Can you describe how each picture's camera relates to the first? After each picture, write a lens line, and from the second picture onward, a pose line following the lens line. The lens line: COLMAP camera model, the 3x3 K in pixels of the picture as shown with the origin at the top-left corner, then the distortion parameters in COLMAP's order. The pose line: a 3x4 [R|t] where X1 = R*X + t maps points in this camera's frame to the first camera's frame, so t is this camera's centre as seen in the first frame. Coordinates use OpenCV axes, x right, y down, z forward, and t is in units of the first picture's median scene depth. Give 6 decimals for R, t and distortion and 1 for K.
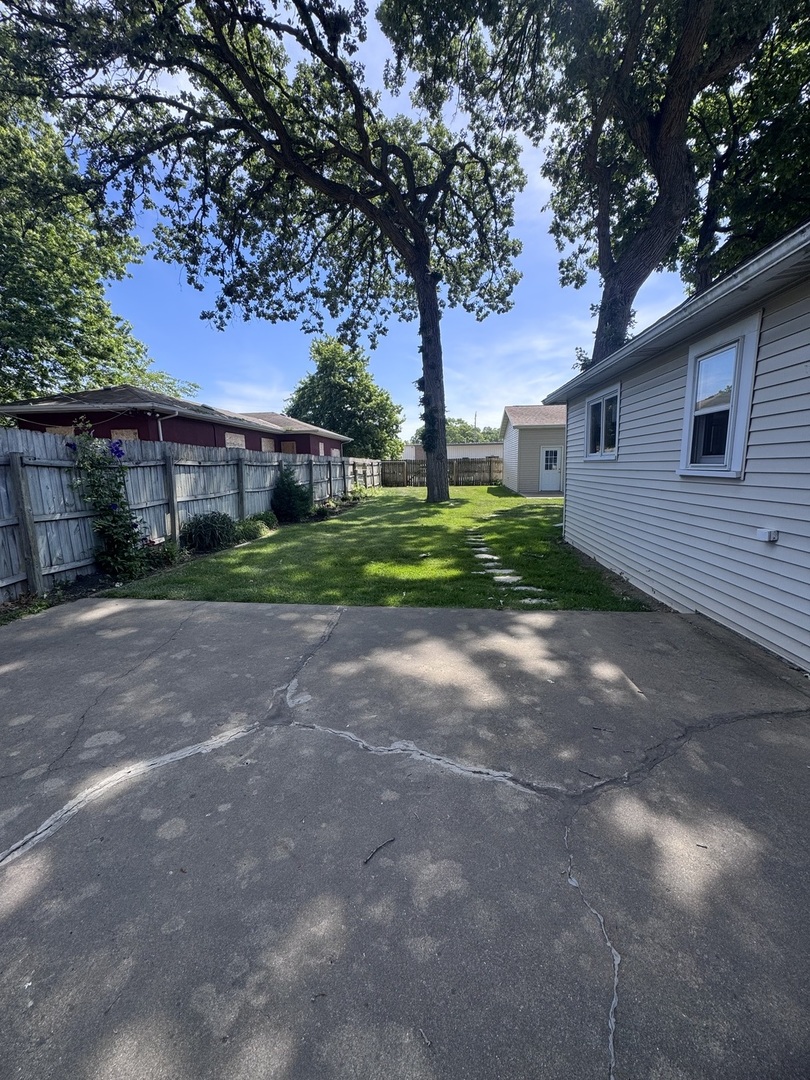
lens RADIAL K [[428.4, 0, 405.3], [0, 428.4, 538.1], [0, 0, 1]] dist [-0.013398, 0.000084]
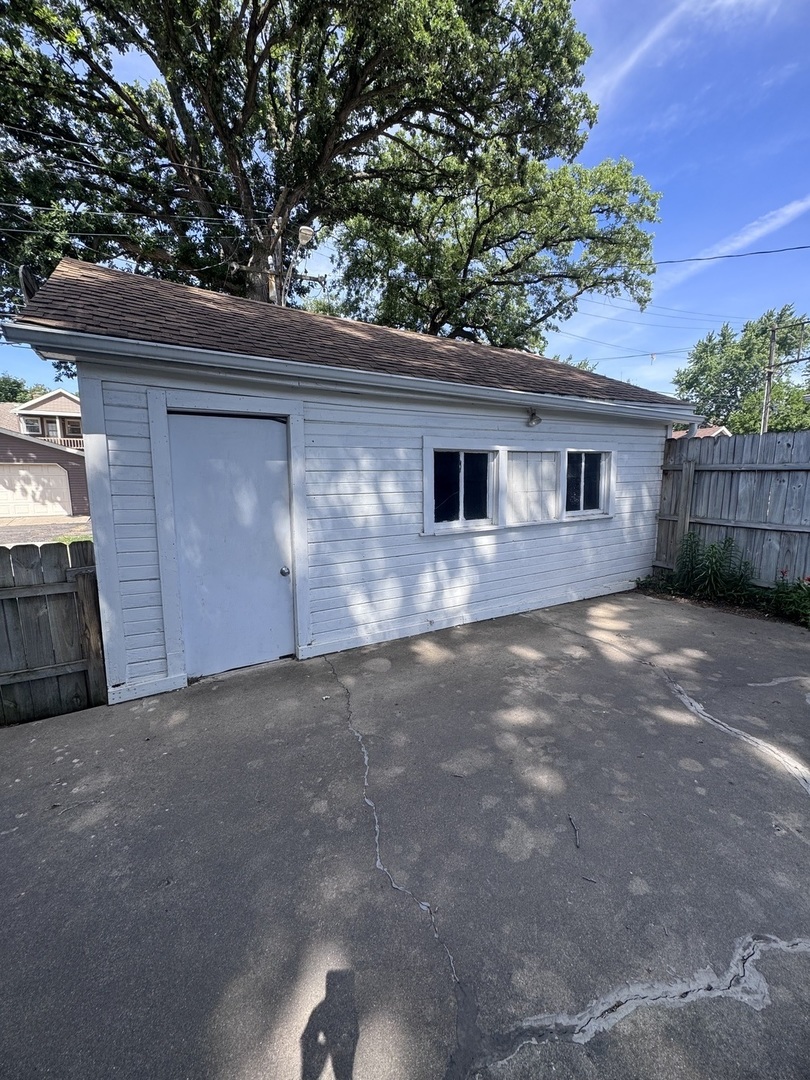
lens RADIAL K [[428.4, 0, 405.8], [0, 428.4, 539.4], [0, 0, 1]] dist [-0.013398, 0.000084]
pose [[-0.811494, 0.104575, -0.574928, 0.749628], [-0.072397, 0.958286, 0.276490, -0.227988], [0.579859, 0.265993, -0.770072, 1.243894]]
